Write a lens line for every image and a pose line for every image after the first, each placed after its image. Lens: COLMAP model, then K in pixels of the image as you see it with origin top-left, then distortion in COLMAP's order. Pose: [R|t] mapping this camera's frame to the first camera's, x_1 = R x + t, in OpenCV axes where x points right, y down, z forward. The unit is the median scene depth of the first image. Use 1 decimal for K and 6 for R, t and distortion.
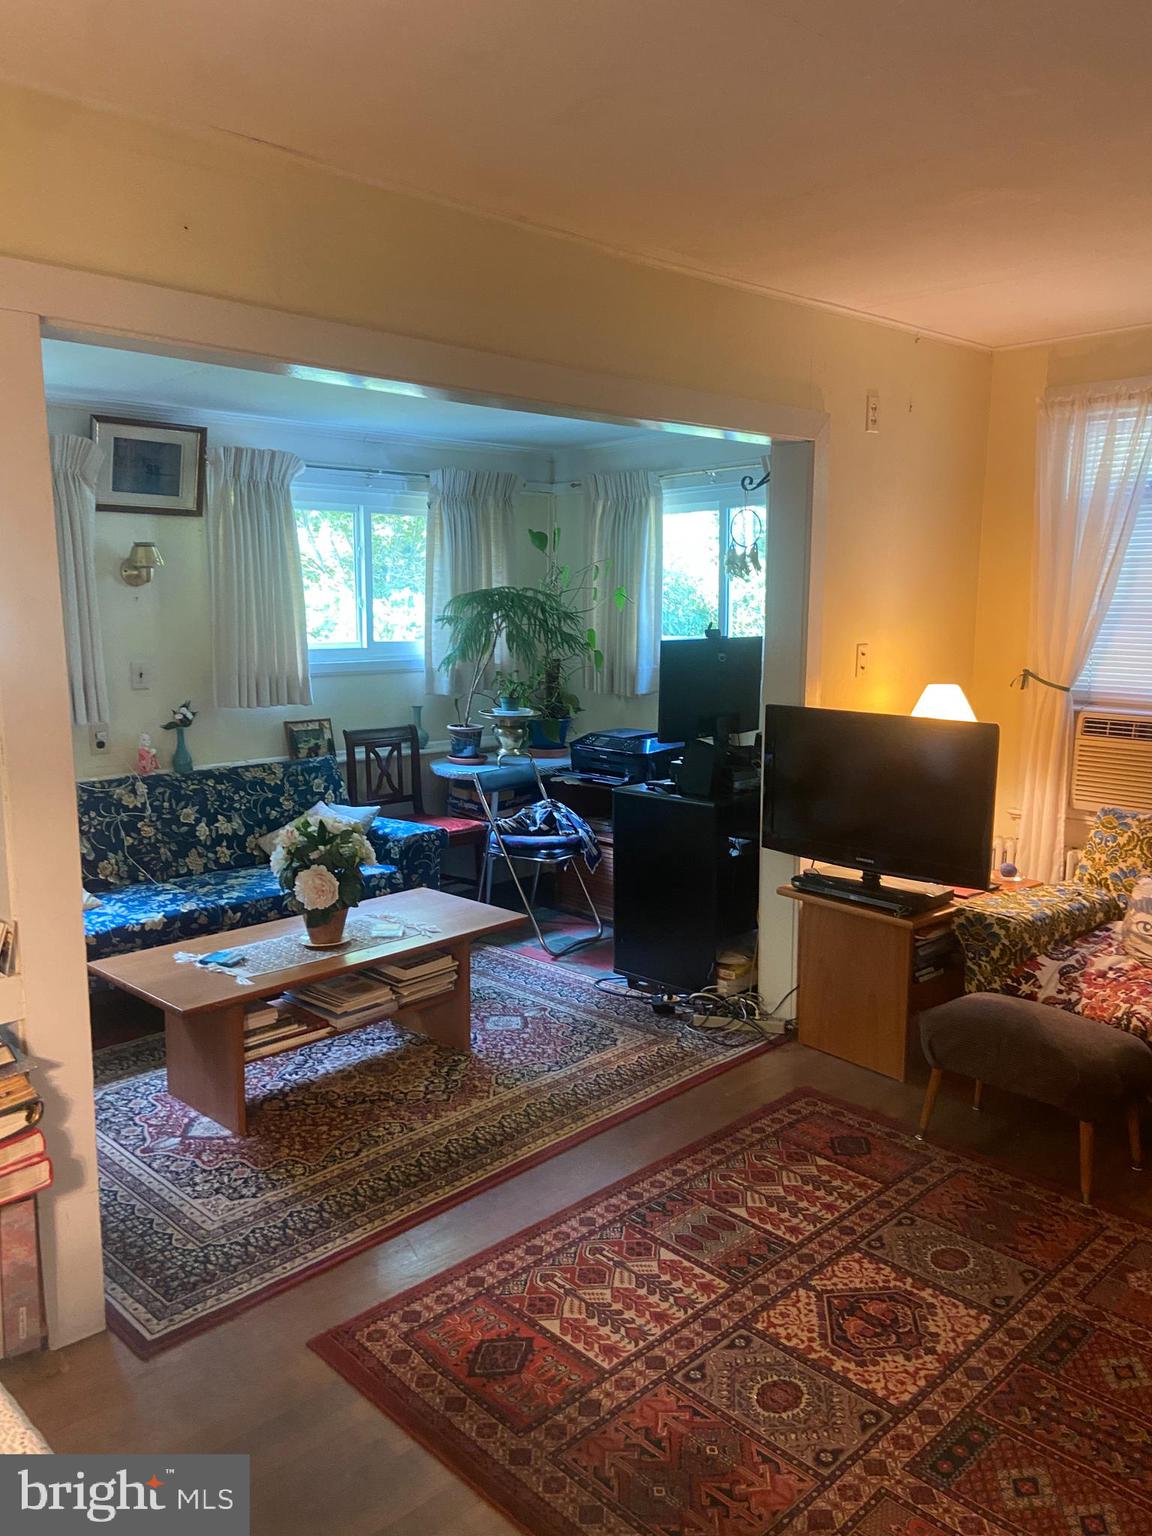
lens RADIAL K [[1155.9, 0, 575.9], [0, 1155.9, 761.7], [0, 0, 1]] dist [0.102643, -0.122544]
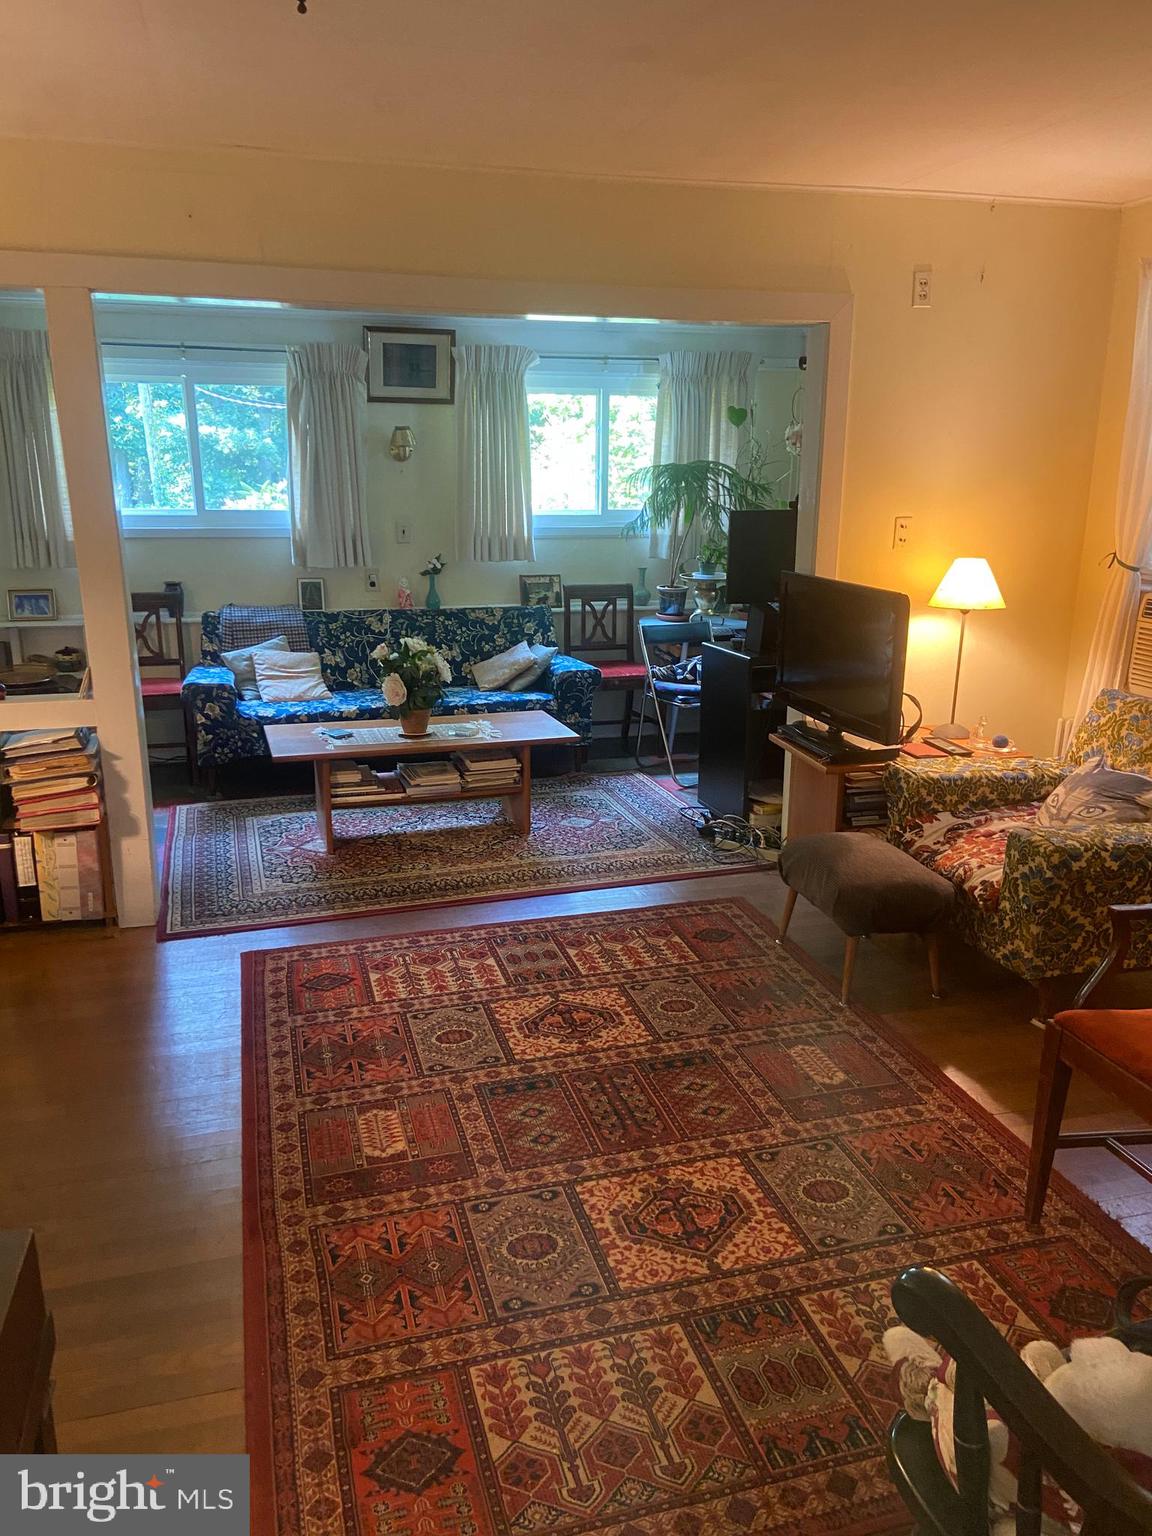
lens RADIAL K [[1155.9, 0, 584.0], [0, 1155.9, 775.1], [0, 0, 1]] dist [0.102643, -0.122544]
pose [[0.884626, 0.121963, -0.450069, 0.565138], [-0.069111, 0.988822, 0.132119, 0.011627], [0.461151, -0.085771, 0.883166, -0.100387]]
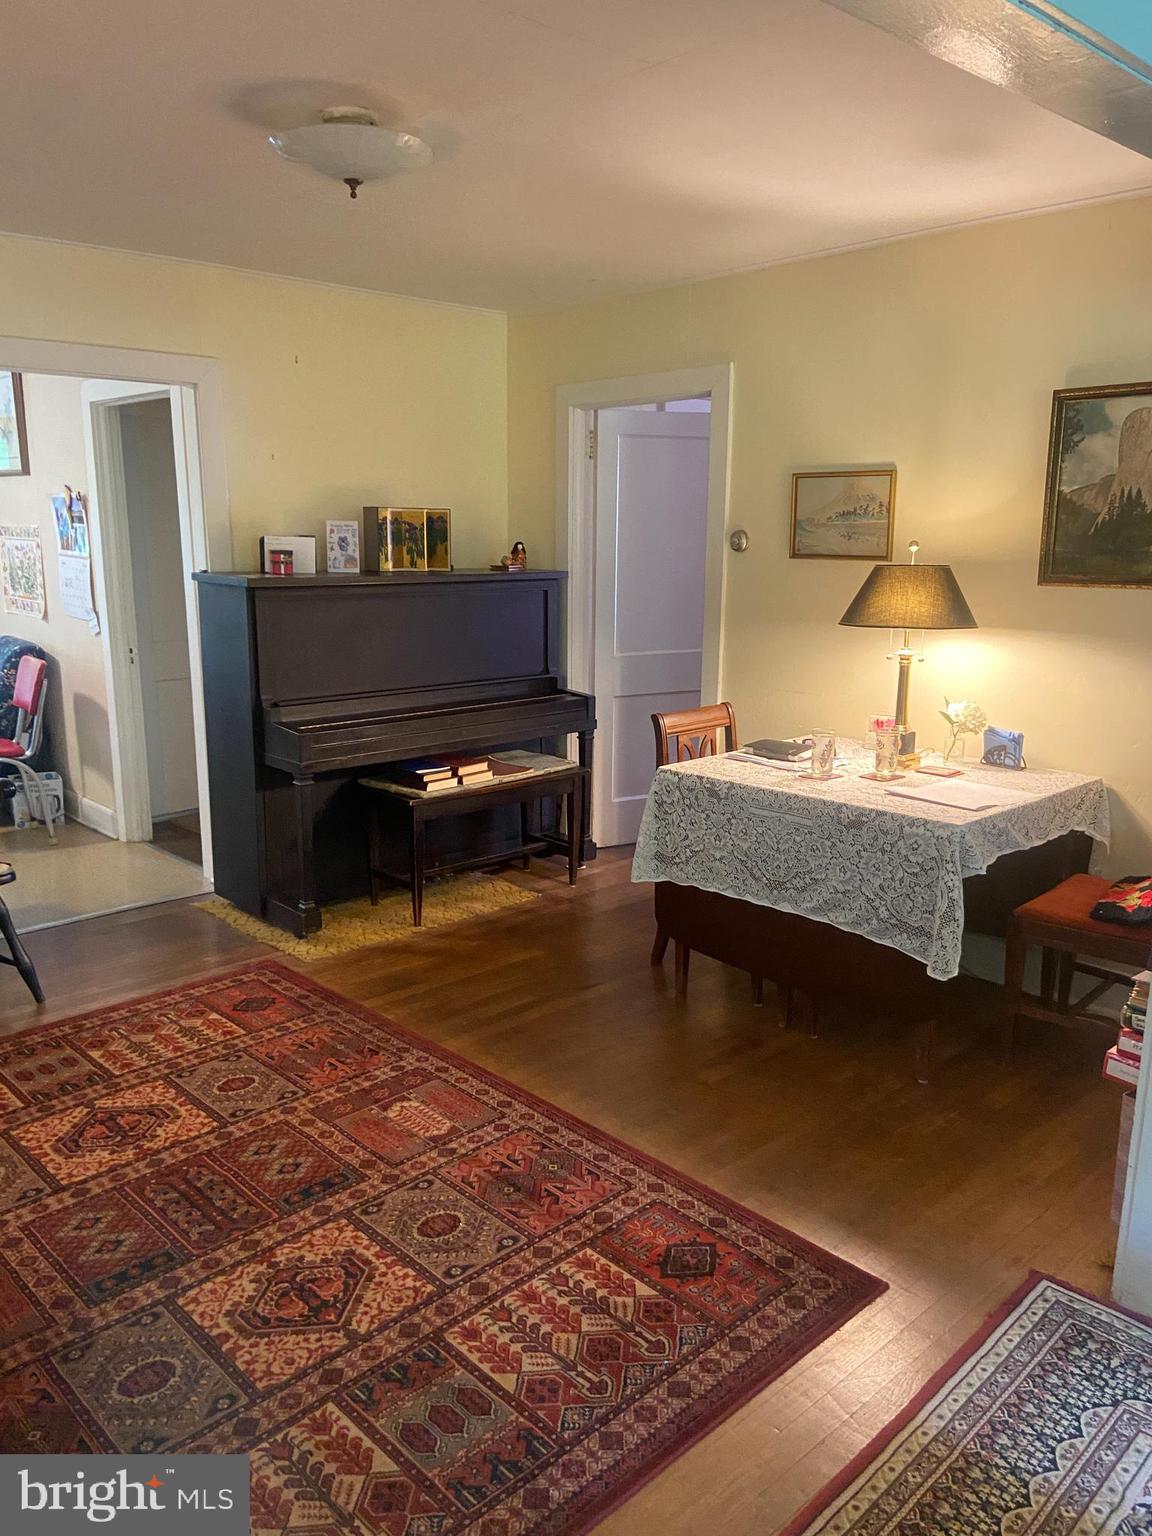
lens RADIAL K [[1155.9, 0, 572.7], [0, 1155.9, 777.5], [0, 0, 1]] dist [0.102643, -0.122544]
pose [[-0.999959, -0.009083, 0.000257, 0.028056], [-0.008392, 0.933929, 0.357360, -0.173562], [-0.003486, 0.357343, -0.933967, 1.176297]]
